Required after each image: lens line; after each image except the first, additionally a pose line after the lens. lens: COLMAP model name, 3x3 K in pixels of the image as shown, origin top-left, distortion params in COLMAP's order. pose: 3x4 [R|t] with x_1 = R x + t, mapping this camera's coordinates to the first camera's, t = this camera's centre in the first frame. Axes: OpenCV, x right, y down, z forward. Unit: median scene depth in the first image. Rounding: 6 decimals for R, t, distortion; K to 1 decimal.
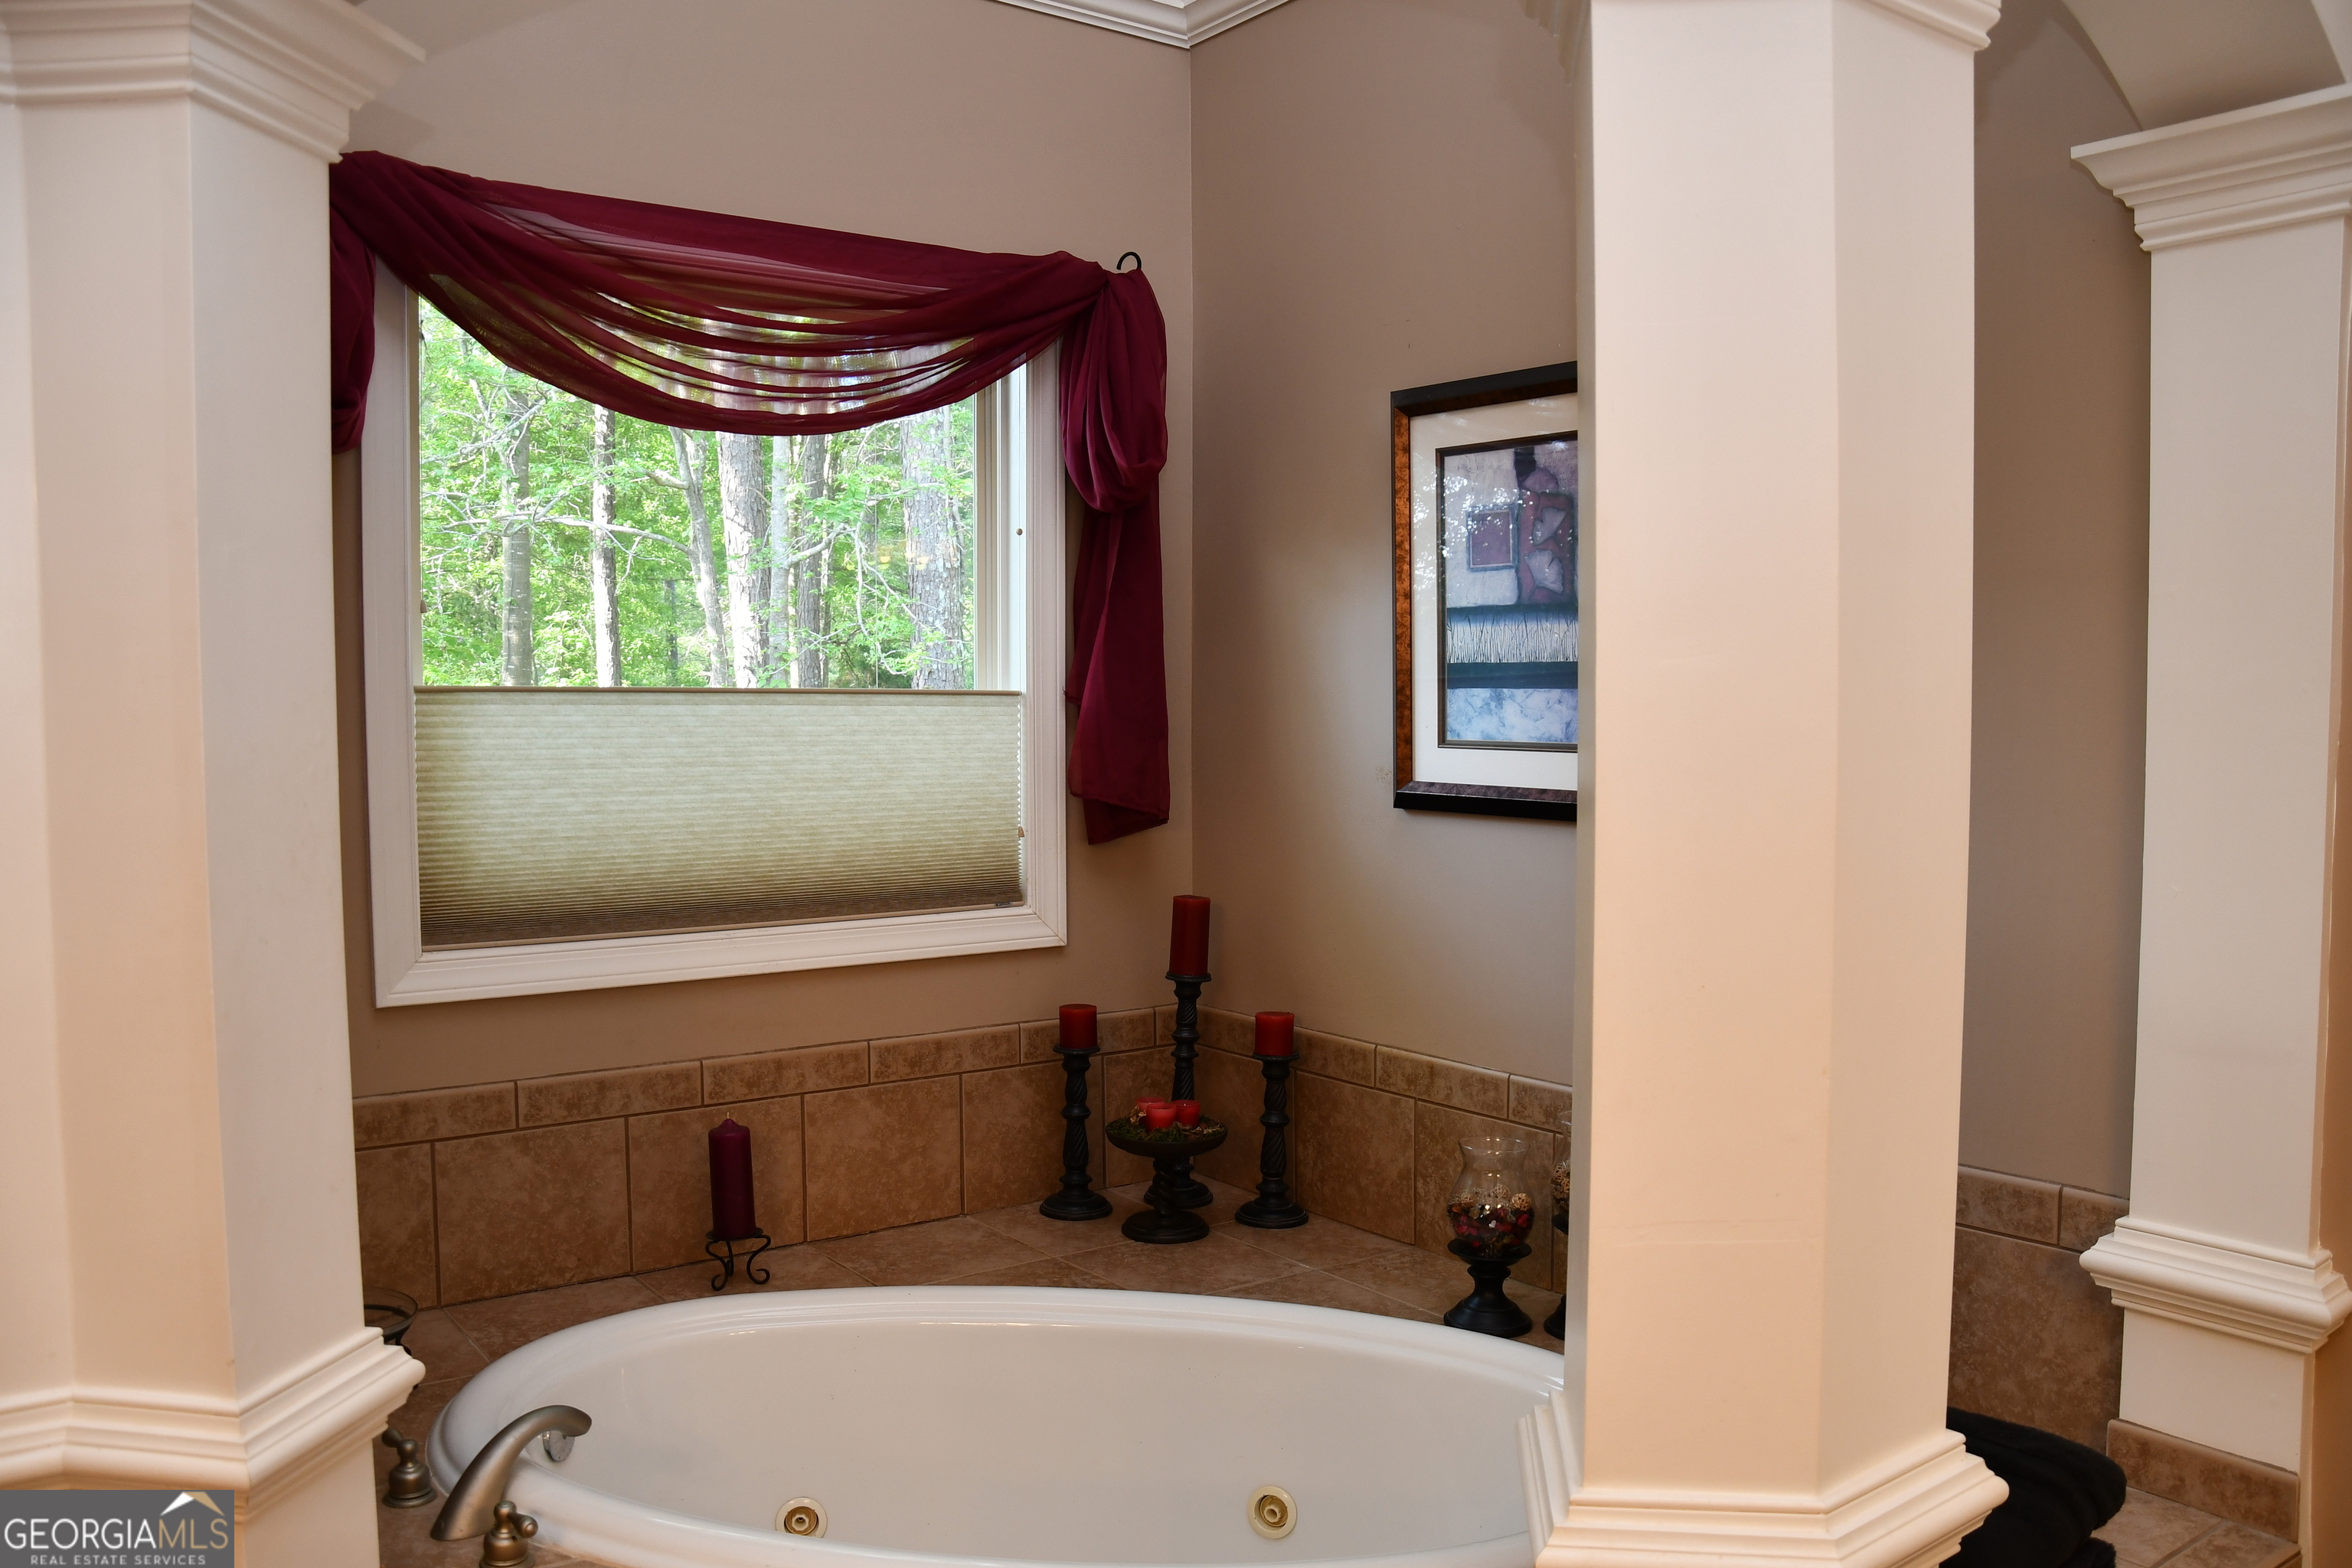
lens RADIAL K [[1858.5, 0, 1174.1], [0, 1858.5, 799.2], [0, 0, 1]] dist [-0.159966, 0.123016]
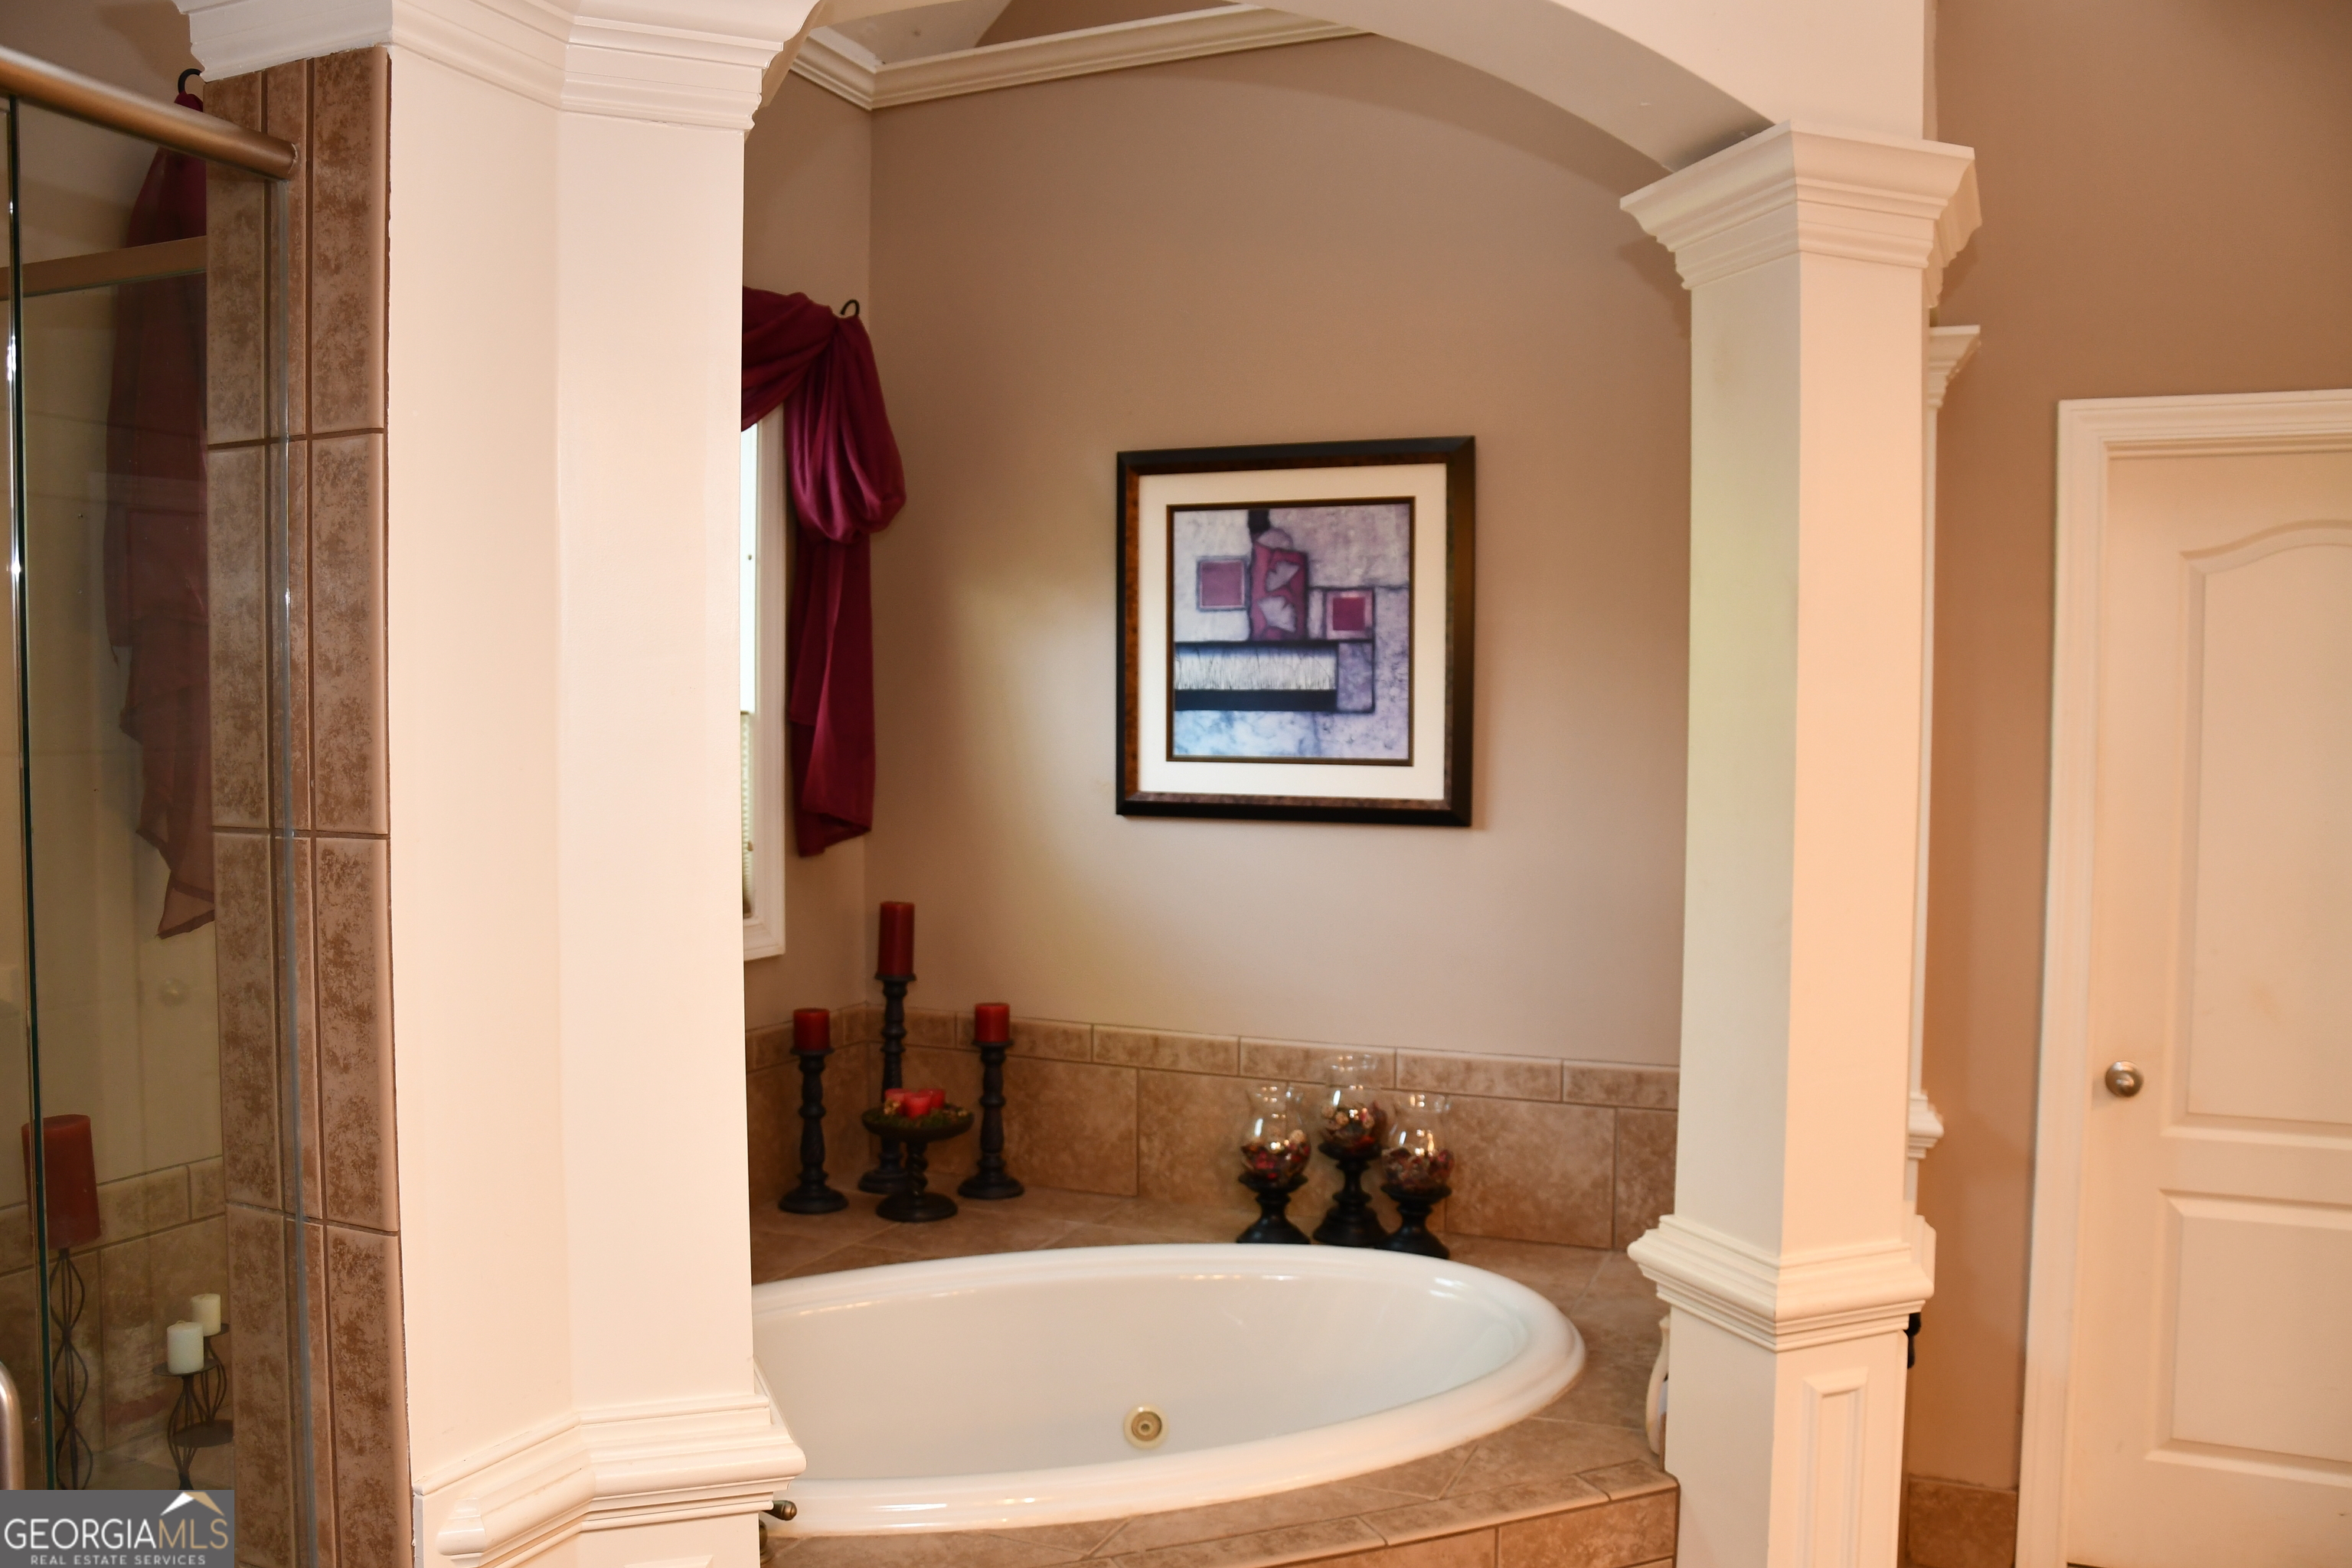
lens RADIAL K [[1870.1, 0, 1184.0], [0, 1870.1, 799.4], [0, 0, 1]] dist [-0.155424, 0.121248]
pose [[0.870591, -0.014870, 0.491783, -0.421965], [0.020361, 0.999776, -0.005814, 0.002701], [-0.491586, 0.015075, 0.870698, -0.025745]]
